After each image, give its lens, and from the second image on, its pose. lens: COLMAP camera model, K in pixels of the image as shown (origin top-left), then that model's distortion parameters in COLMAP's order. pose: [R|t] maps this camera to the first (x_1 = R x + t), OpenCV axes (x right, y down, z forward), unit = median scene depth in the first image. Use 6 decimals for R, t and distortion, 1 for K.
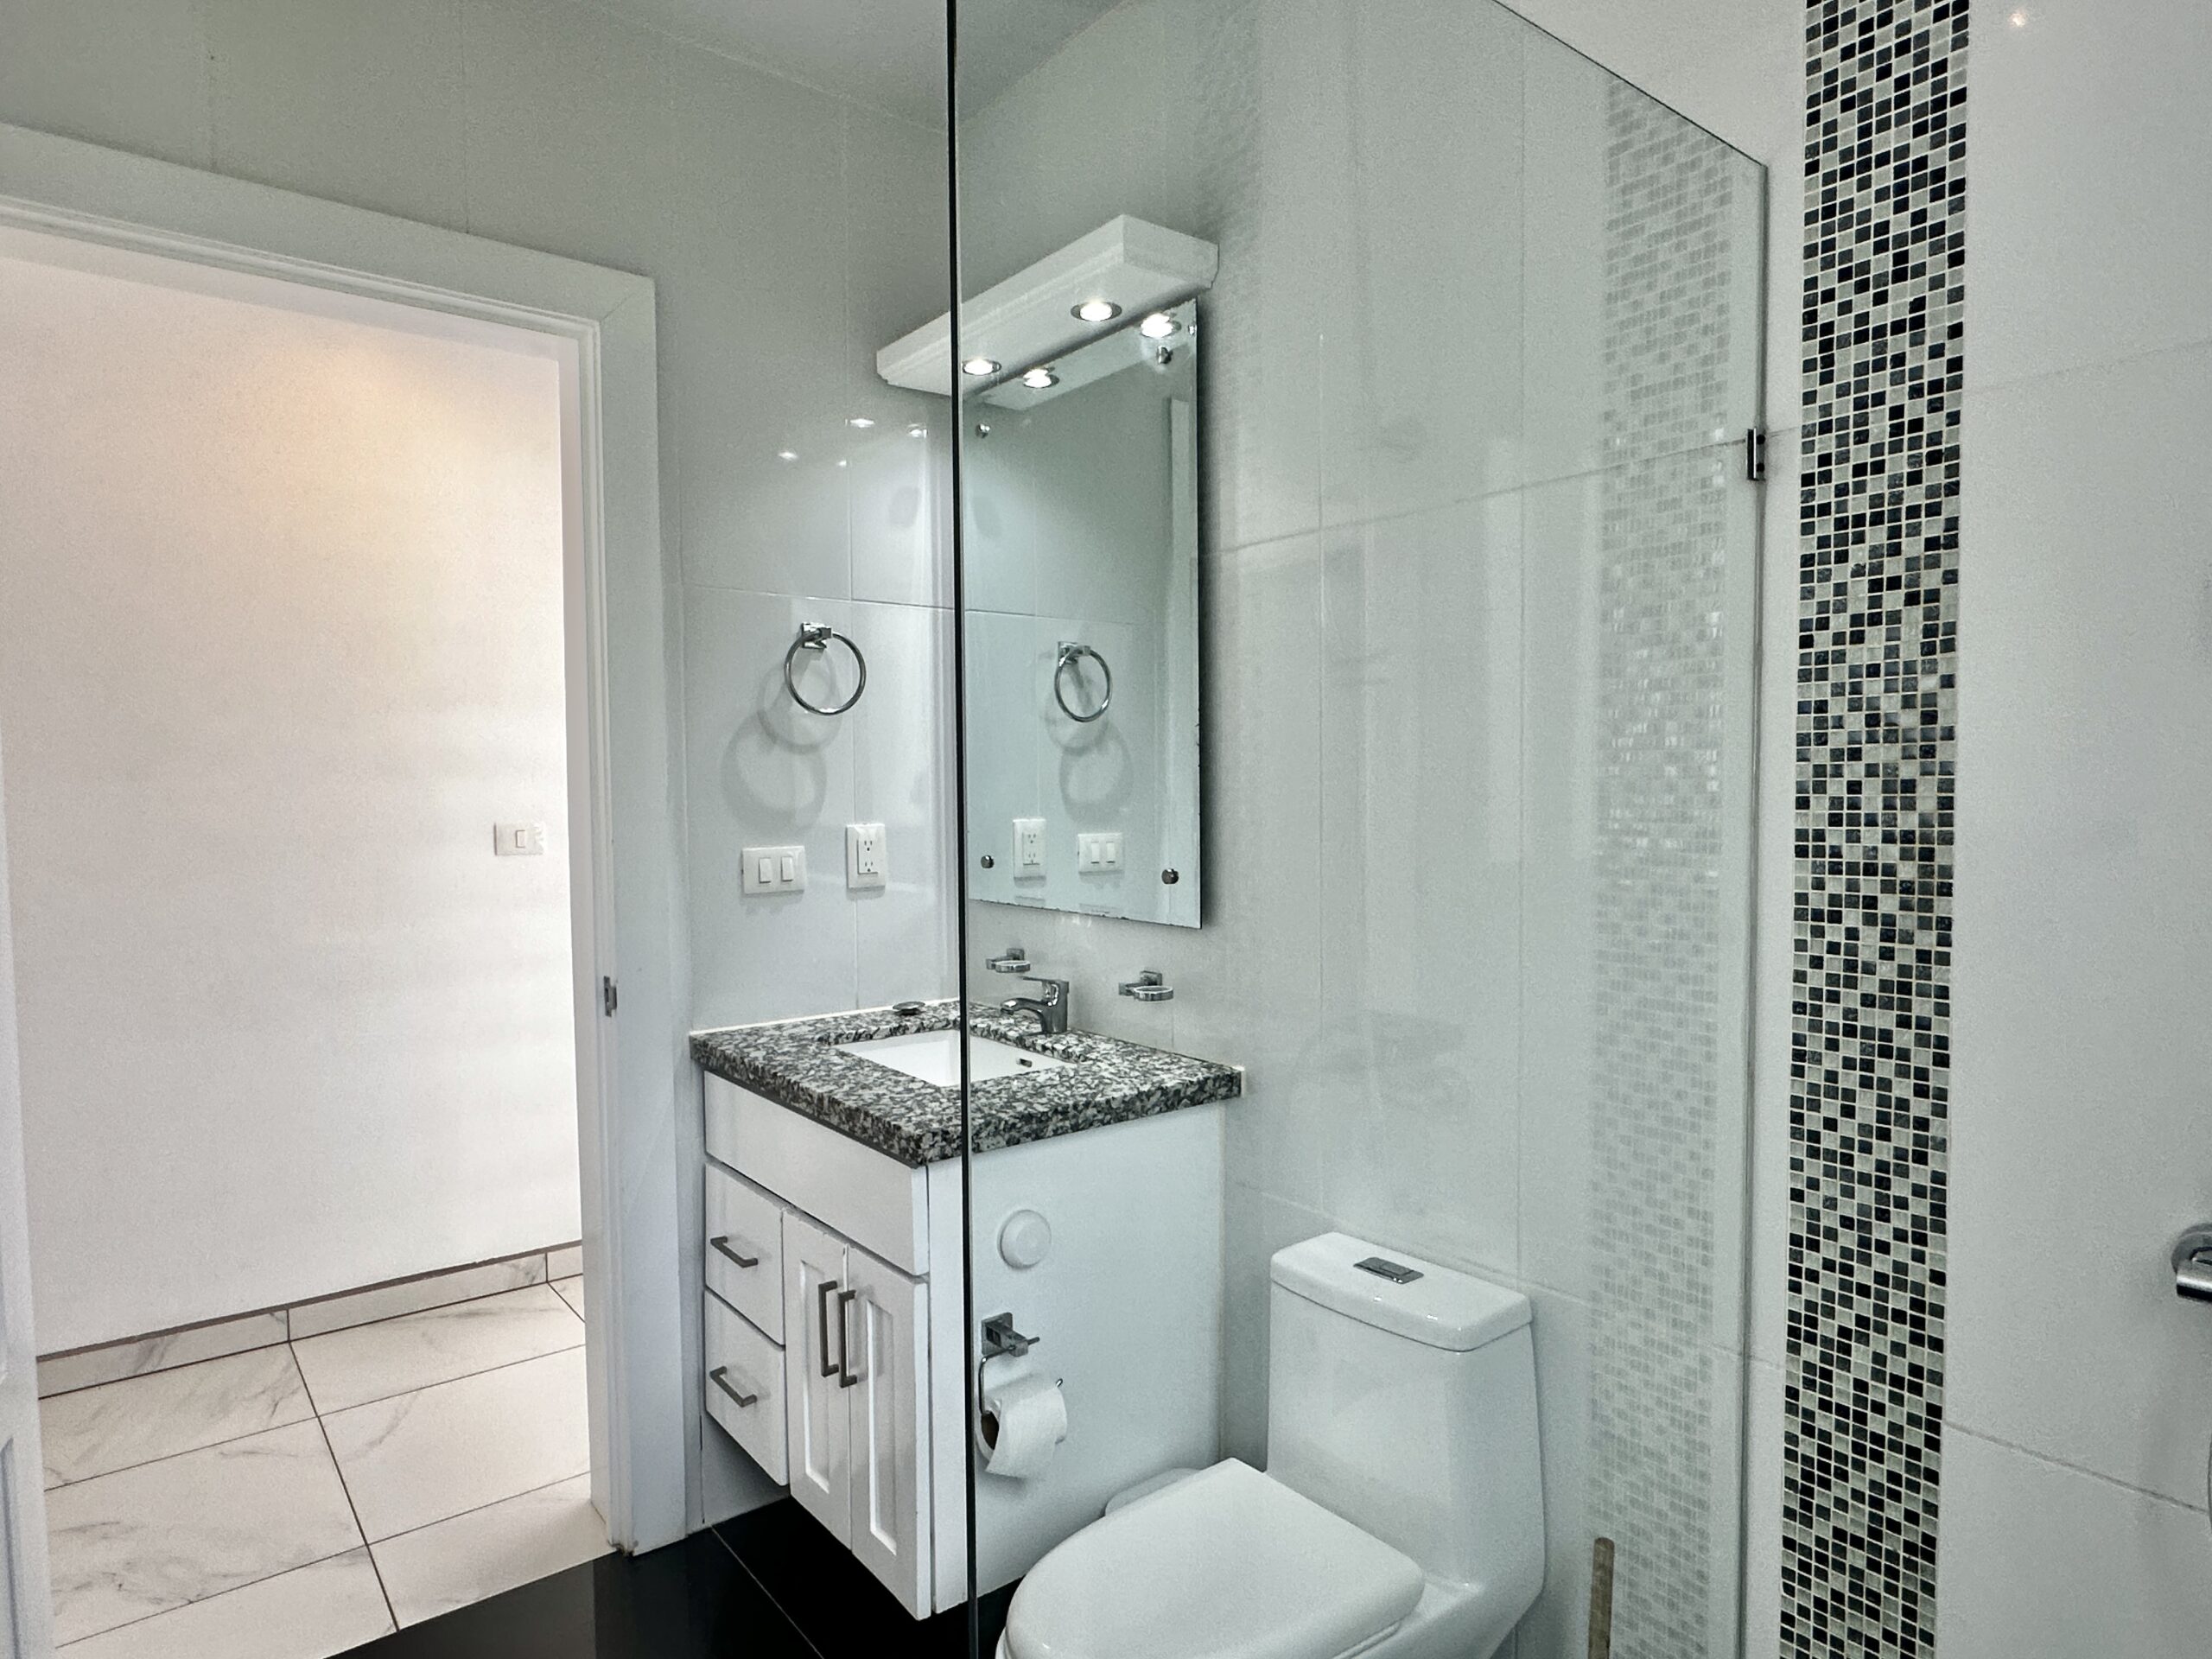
lens RADIAL K [[1282.4, 0, 1103.3], [0, 1282.4, 845.2], [0, 0, 1]] dist [-0.003905, -0.000786]
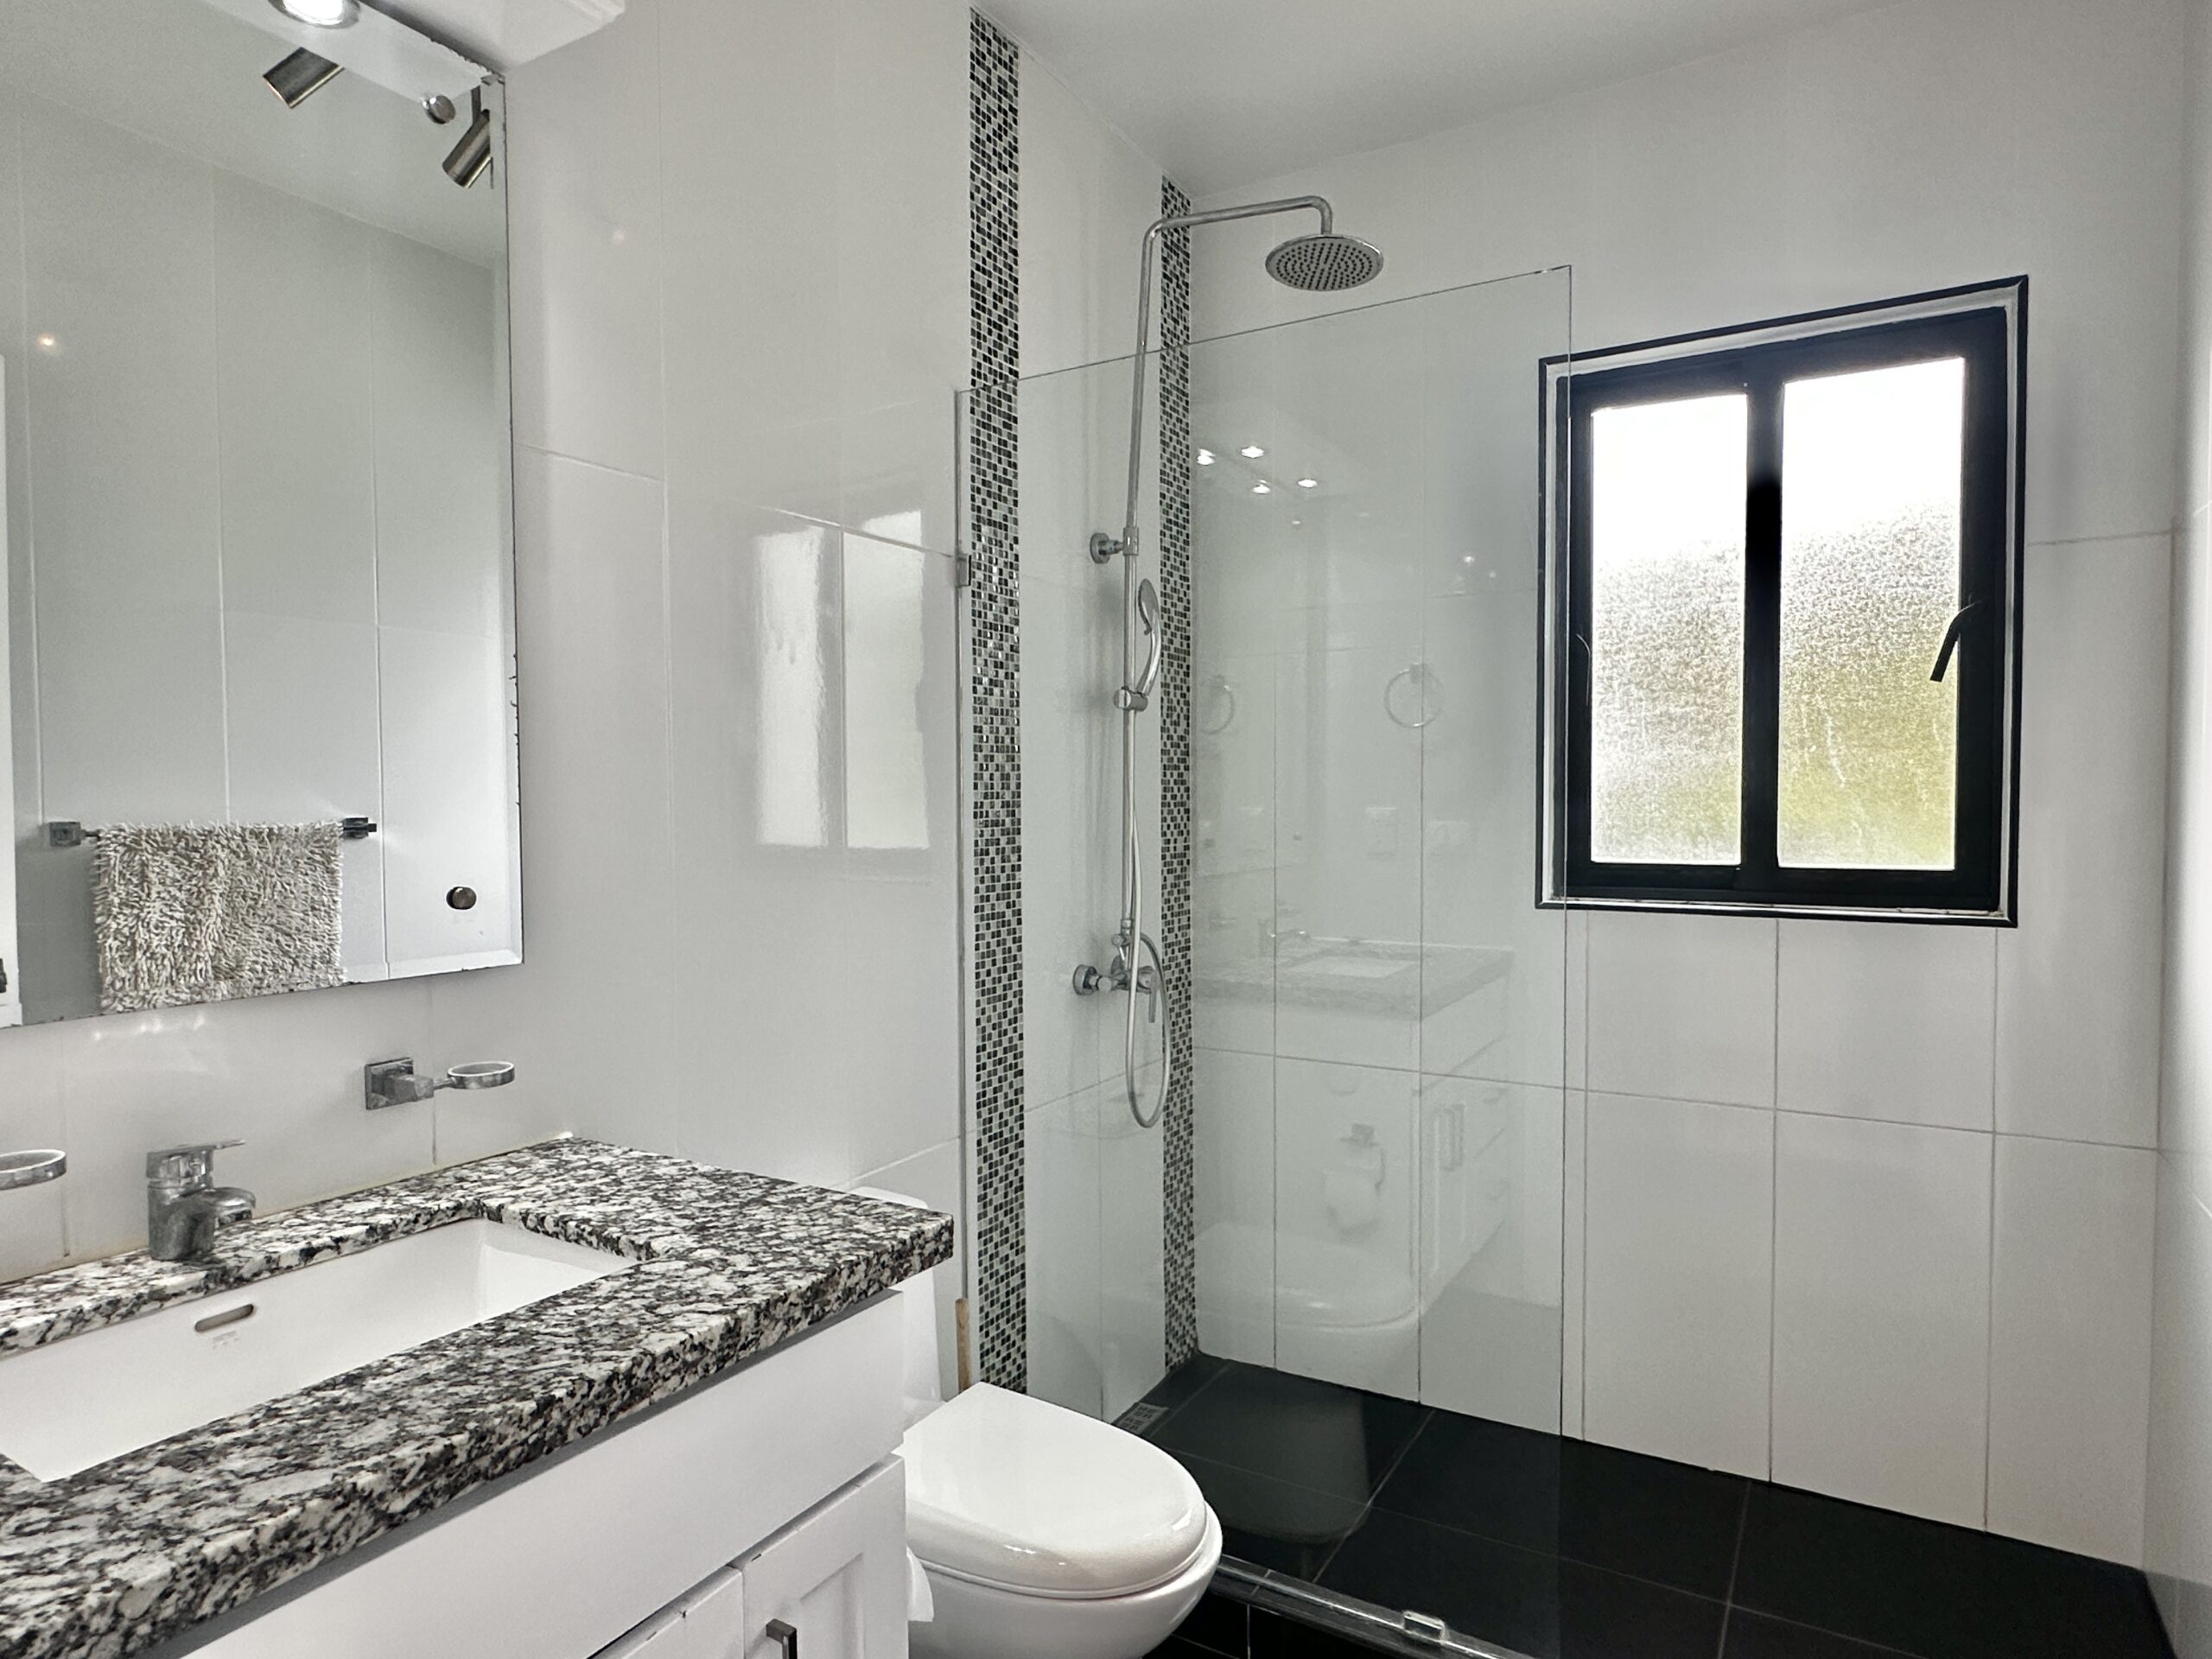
lens RADIAL K [[1282.4, 0, 1103.3], [0, 1282.4, 845.2], [0, 0, 1]] dist [-0.003905, -0.000786]
pose [[-0.362742, -0.025681, 0.931536, -1.112946], [0.053091, 0.997427, 0.048171, -0.028565], [-0.930376, 0.066930, -0.360446, 1.500896]]
